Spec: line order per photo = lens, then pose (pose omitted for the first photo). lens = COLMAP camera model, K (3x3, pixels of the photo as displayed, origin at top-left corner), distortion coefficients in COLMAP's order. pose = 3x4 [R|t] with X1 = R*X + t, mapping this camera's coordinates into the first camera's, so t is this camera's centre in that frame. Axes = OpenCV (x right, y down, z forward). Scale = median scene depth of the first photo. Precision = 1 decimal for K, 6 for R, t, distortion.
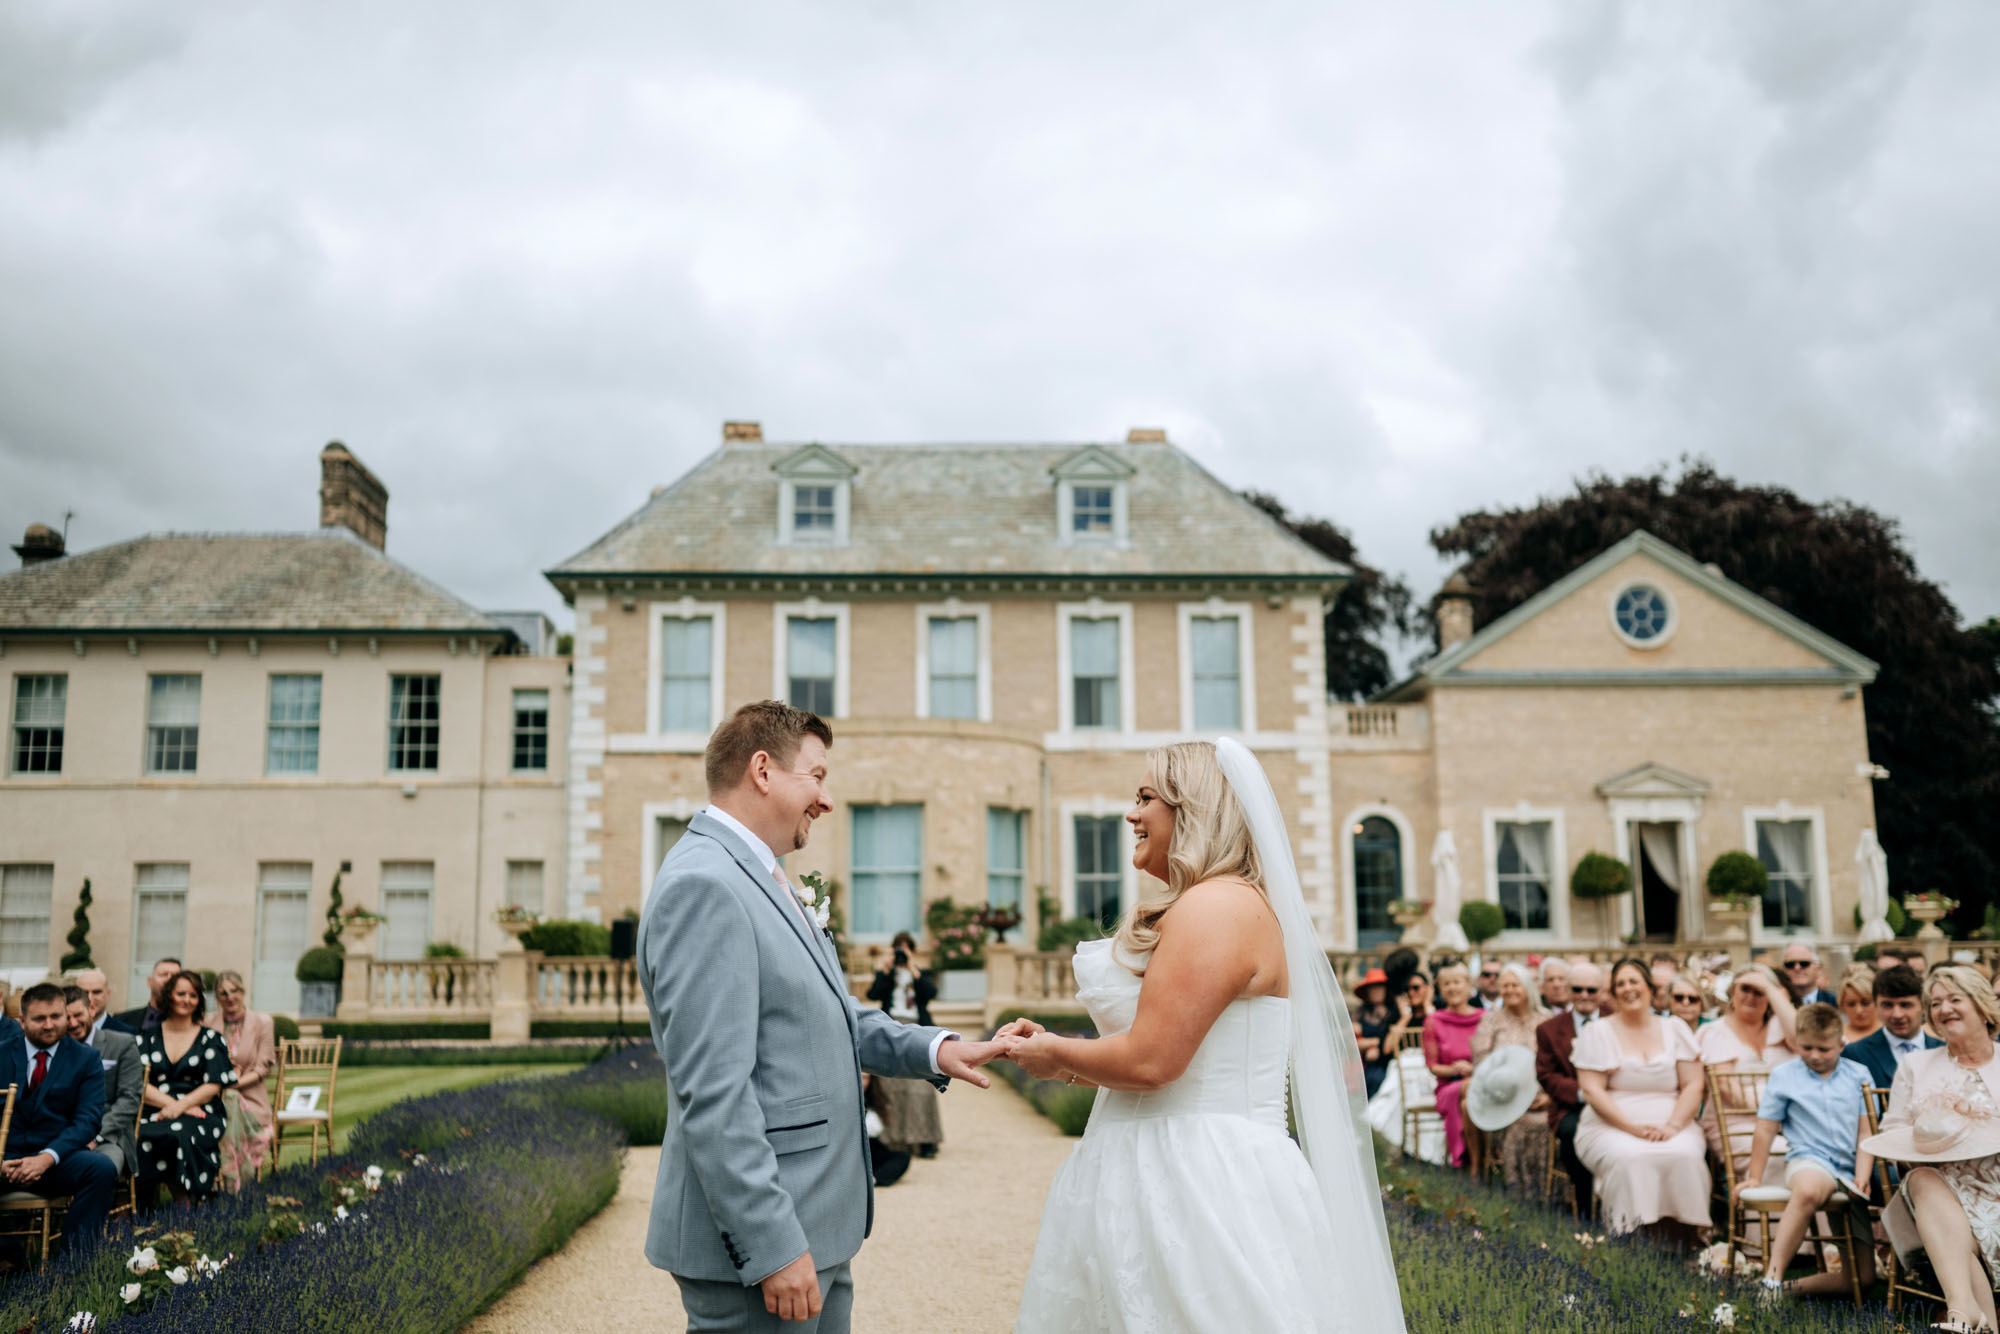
lens RADIAL K [[1885.7, 0, 1001.5], [0, 1885.7, 662.0], [0, 0, 1]] dist [-0.007209, 0.011591]
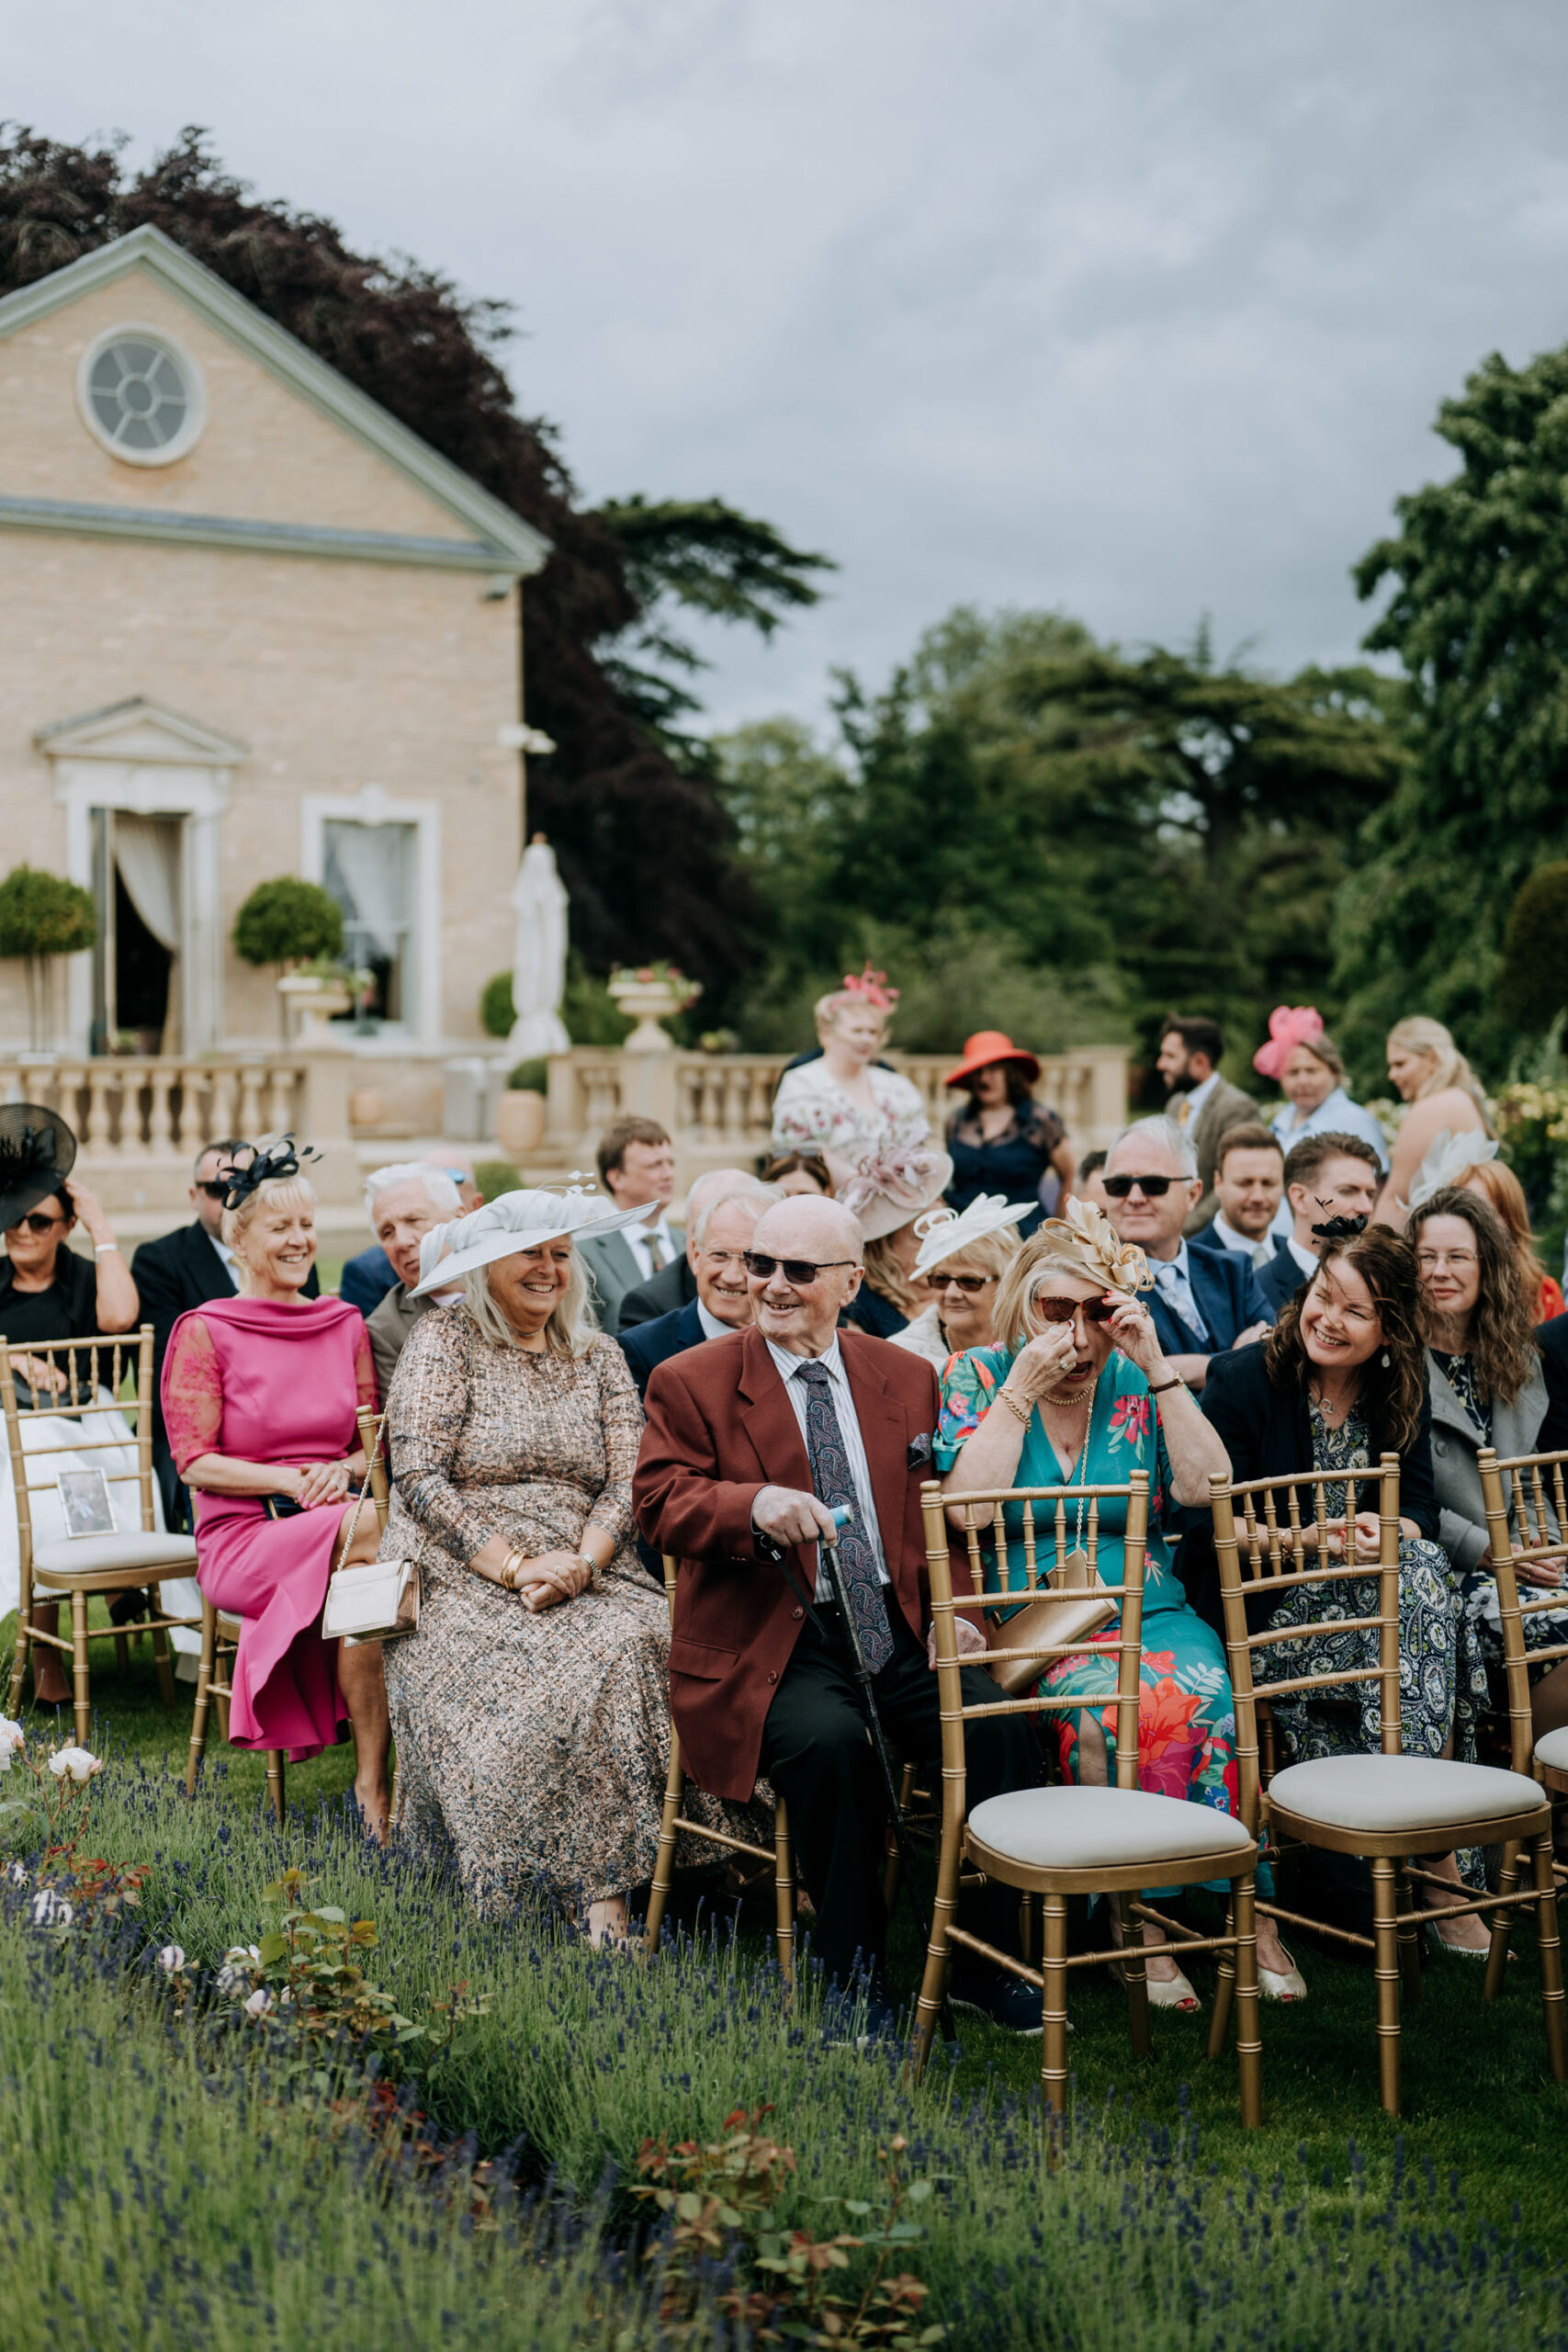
lens RADIAL K [[3347.9, 0, 781.9], [0, 3347.9, 1239.7], [0, 0, 1]] dist [0.010304, -0.048801]
pose [[0.843292, -0.017823, 0.537160, 0.002826], [-0.095718, 0.978492, 0.182734, 0.015657], [-0.528863, -0.205514, 0.823448, 0.137870]]
